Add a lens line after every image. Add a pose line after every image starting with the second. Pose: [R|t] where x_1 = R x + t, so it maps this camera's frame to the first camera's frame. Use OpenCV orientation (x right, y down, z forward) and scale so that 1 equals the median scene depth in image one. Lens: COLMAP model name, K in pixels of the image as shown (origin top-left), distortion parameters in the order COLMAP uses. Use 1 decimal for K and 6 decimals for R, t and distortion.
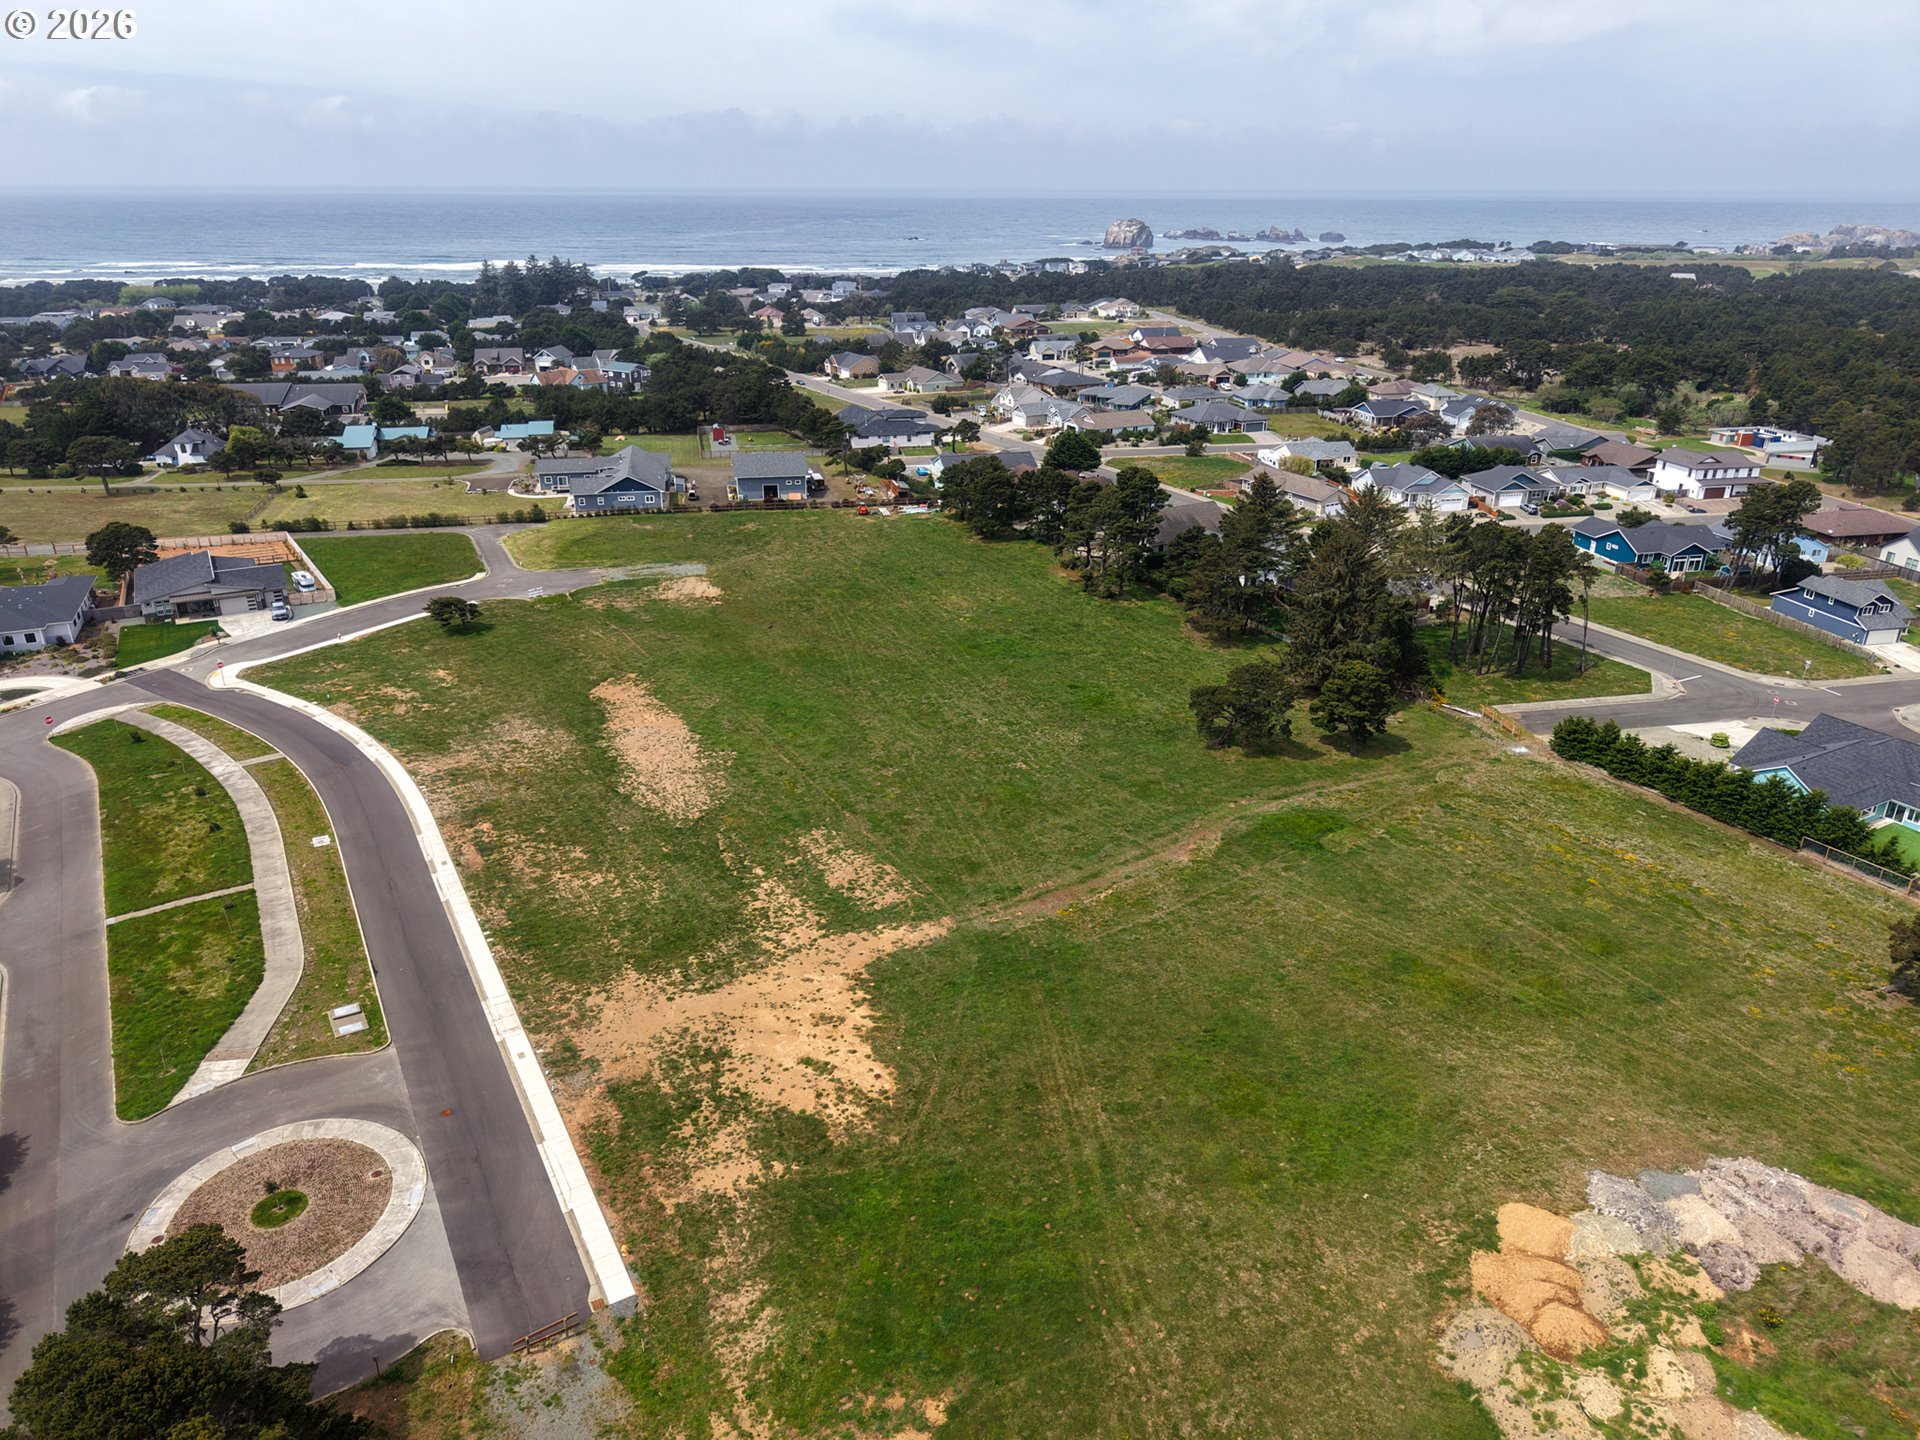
lens RADIAL K [[1285.7, 0, 956.6], [0, 1285.7, 718.0], [0, 0, 1]] dist [0.015587, -0.012595]
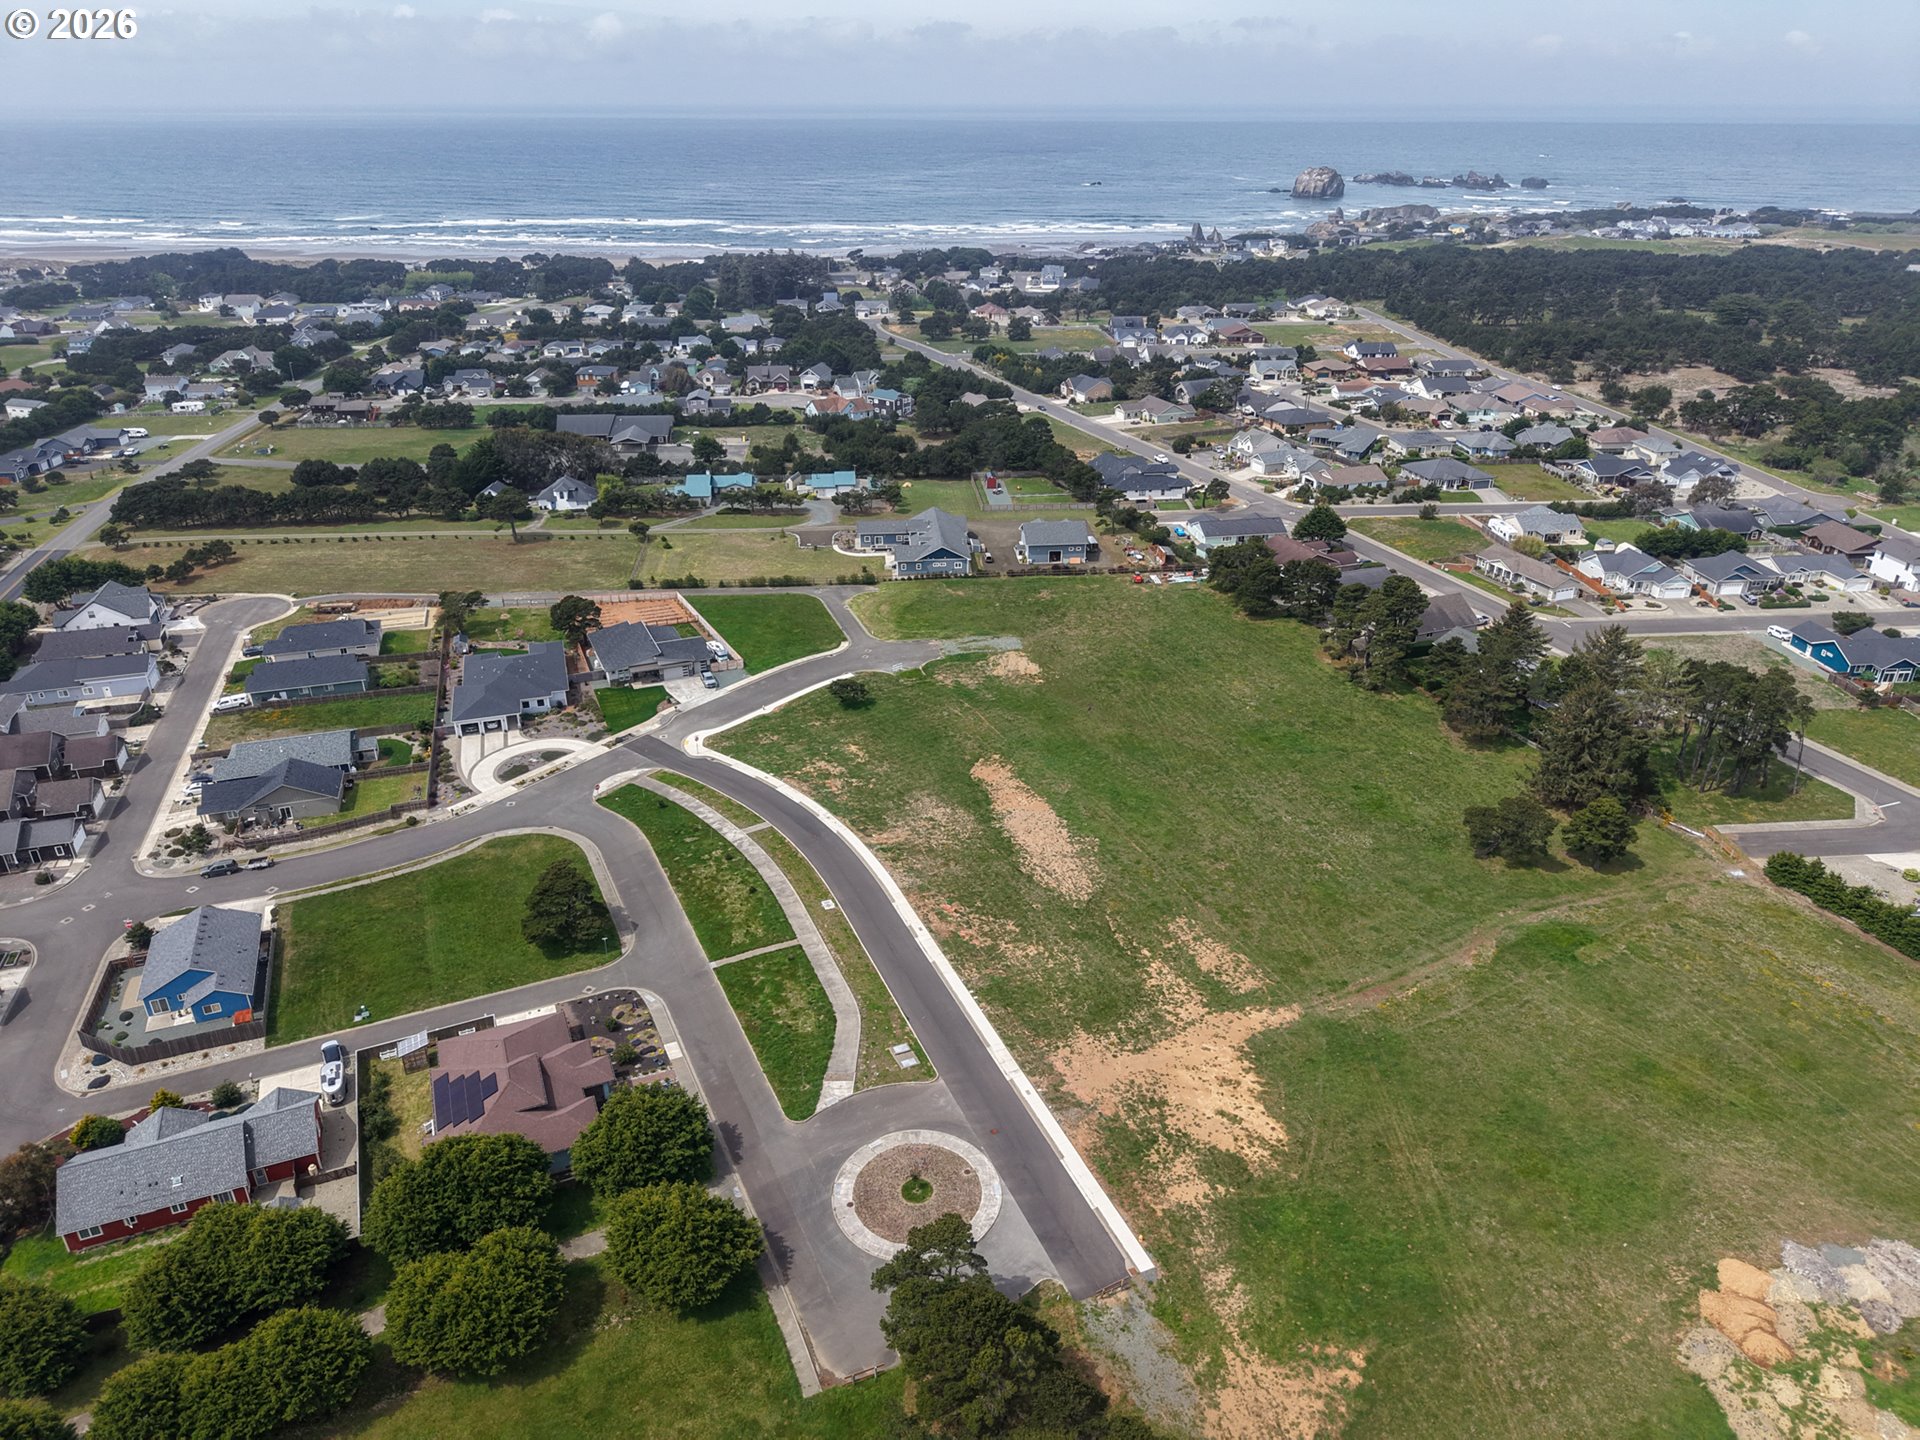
lens RADIAL K [[1285.7, 0, 956.6], [0, 1285.7, 718.0], [0, 0, 1]] dist [0.015587, -0.012595]
pose [[0.993020, 0.048294, -0.107606, -0.198287], [-0.042276, 0.997449, 0.057522, -0.180363], [0.110109, -0.052571, 0.992528, -0.333018]]
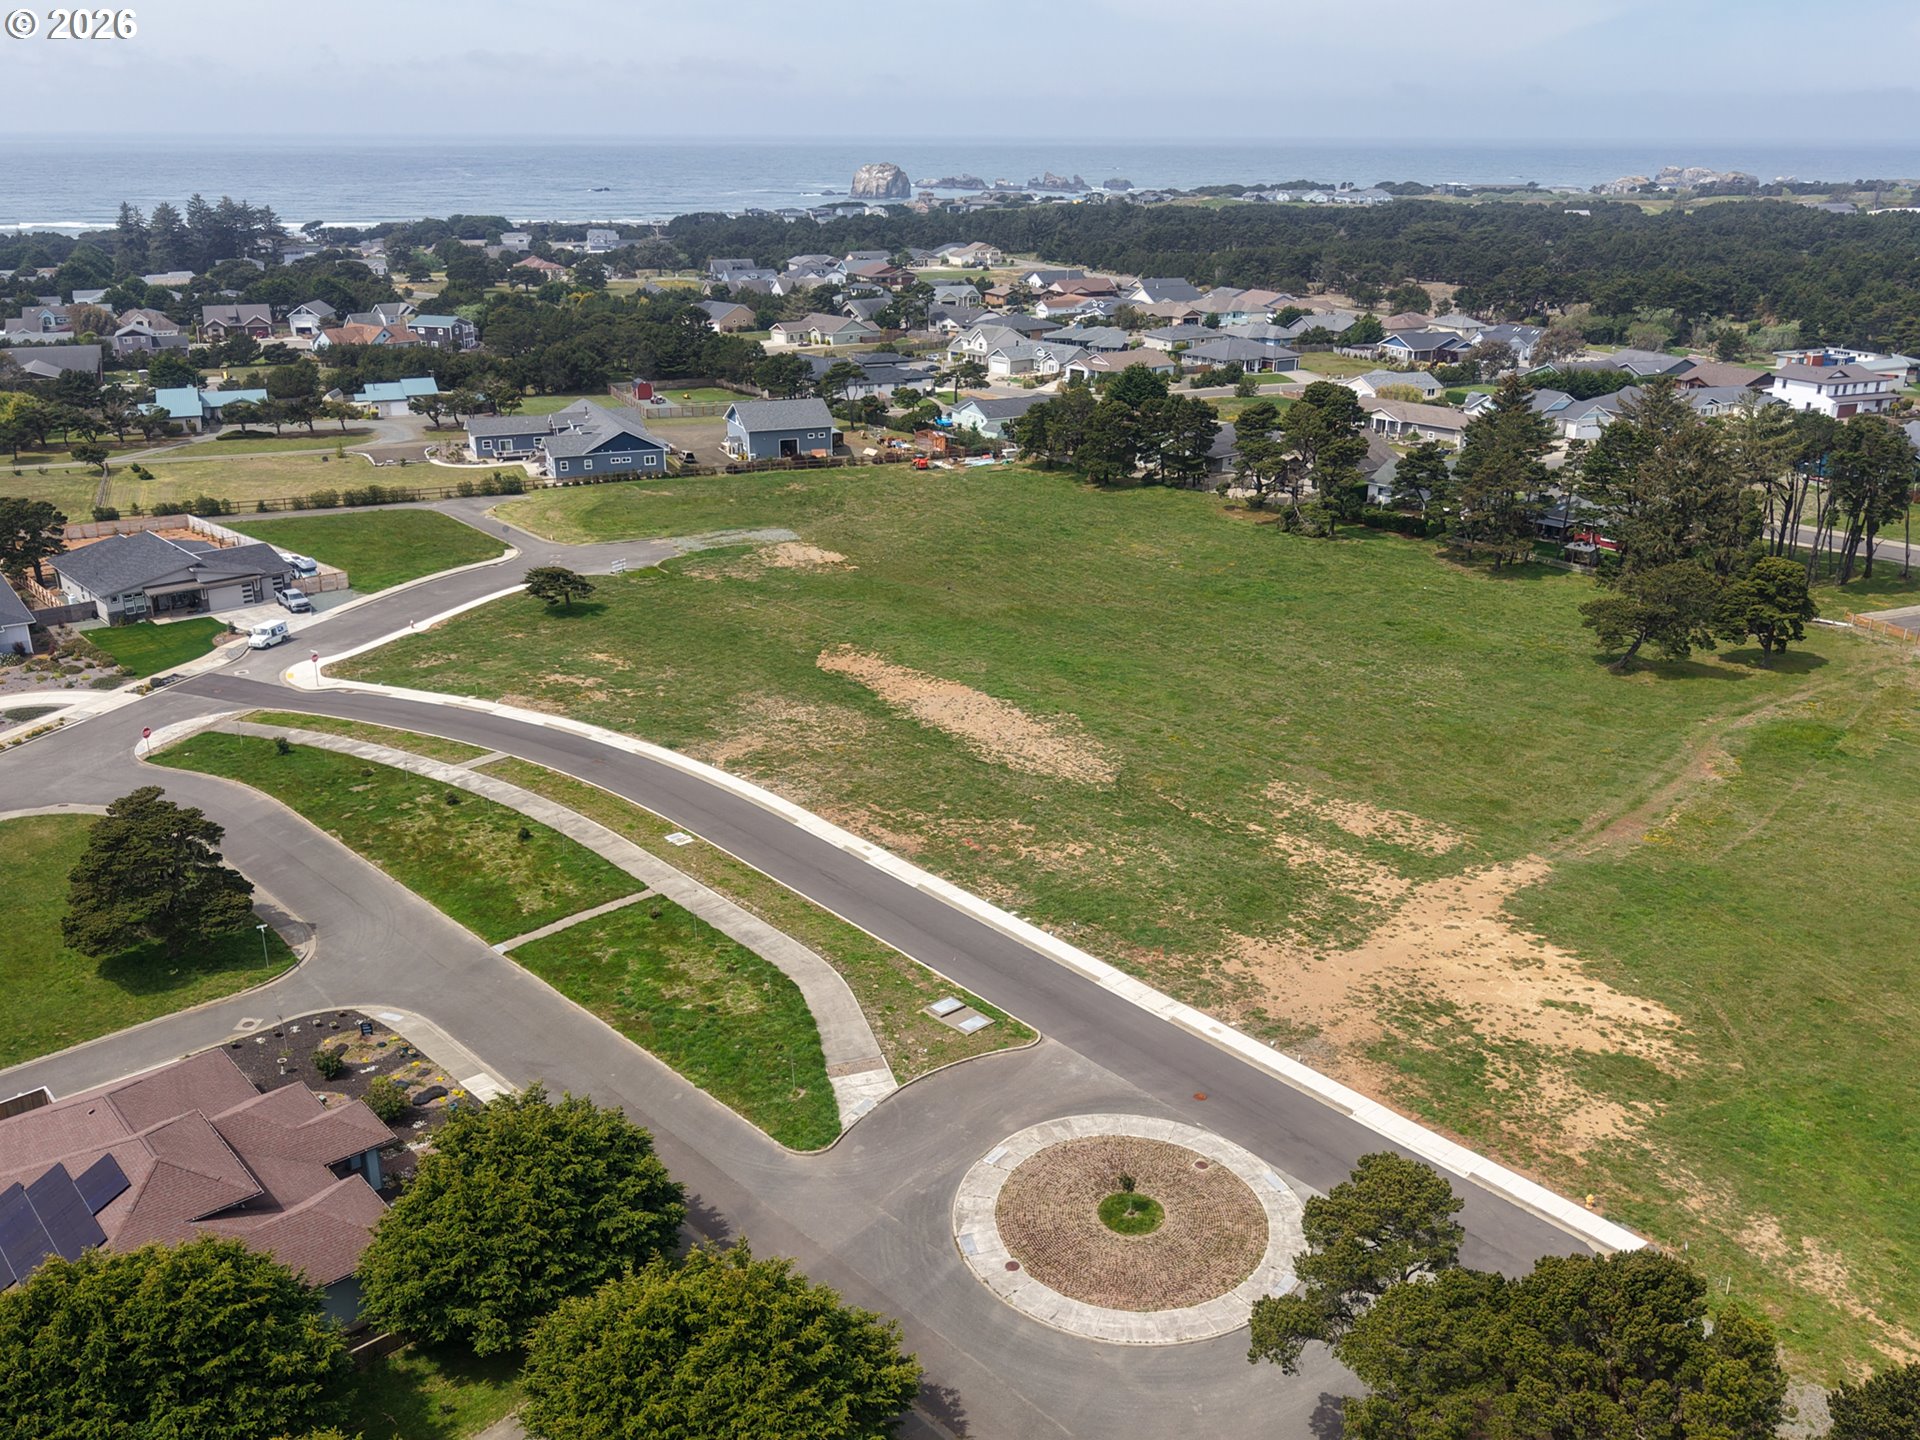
lens RADIAL K [[1630.4, 0, 955.6], [0, 1630.4, 723.8], [0, 0, 1]] dist [0.035713, -0.051687]
pose [[0.979863, -0.068443, 0.187576, -0.472455], [0.076866, 0.996317, -0.037995, 0.071350], [-0.184284, 0.051648, 0.981515, 0.029568]]
